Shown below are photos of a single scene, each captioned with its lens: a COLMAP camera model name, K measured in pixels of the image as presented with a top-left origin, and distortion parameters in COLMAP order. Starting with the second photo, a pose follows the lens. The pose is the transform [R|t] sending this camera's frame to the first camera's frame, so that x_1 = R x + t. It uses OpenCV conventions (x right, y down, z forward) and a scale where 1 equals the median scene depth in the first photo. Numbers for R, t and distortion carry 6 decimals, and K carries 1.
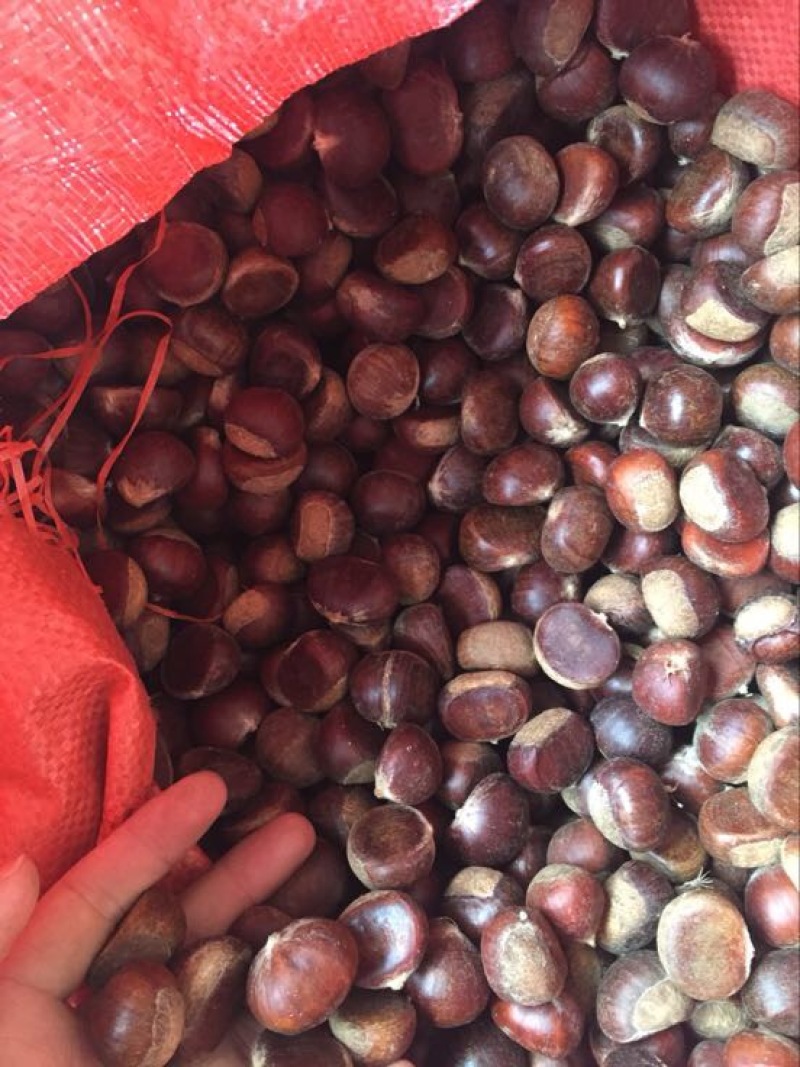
lens RADIAL K [[935.2, 0, 400.0], [0, 935.2, 533.5], [0, 0, 1]] dist [0.070551, -0.071153]
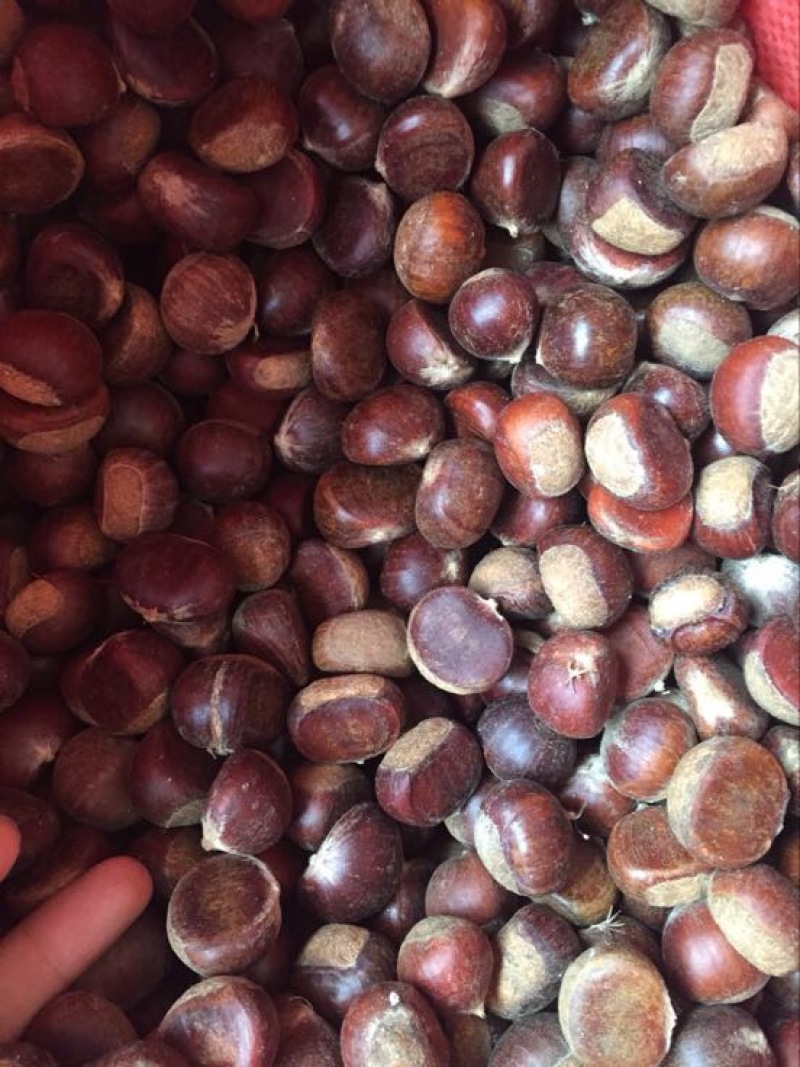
lens RADIAL K [[935.2, 0, 400.0], [0, 935.2, 533.5], [0, 0, 1]] dist [0.070551, -0.071153]
pose [[0.994126, -0.021789, 0.106014, 0.054969], [0.014236, 0.997340, 0.071491, -0.029610], [-0.107290, -0.069561, 0.991791, 0.220847]]
